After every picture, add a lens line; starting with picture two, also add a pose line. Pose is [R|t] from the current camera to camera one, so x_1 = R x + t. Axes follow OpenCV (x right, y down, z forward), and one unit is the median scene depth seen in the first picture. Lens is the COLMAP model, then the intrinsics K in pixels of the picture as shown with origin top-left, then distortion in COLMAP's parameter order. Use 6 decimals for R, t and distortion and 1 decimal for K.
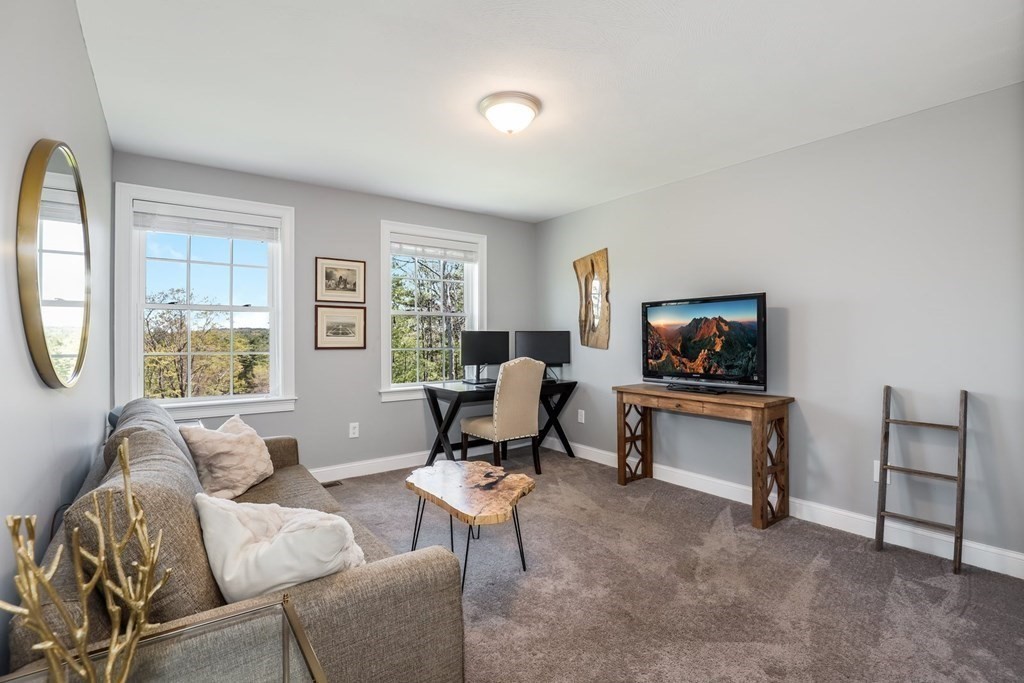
lens RADIAL K [[474.2, 0, 512.5], [0, 474.2, 335.6], [0, 0, 1]] dist [-0.027999, -0.000314]
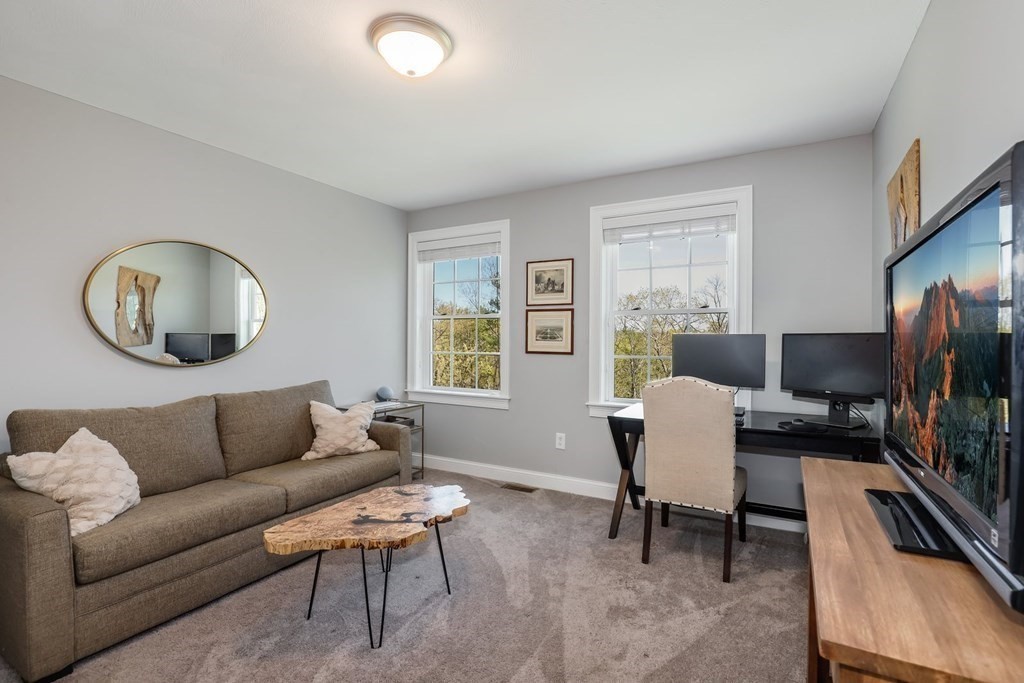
lens RADIAL K [[474.2, 0, 508.1], [0, 474.2, 342.7], [0, 0, 1]] dist [-0.027999, -0.000314]
pose [[0.384383, 0.013029, -0.923082, 0.498105], [-0.001970, 0.999910, 0.013293, -0.007054], [0.923172, -0.003291, 0.384374, 0.554386]]
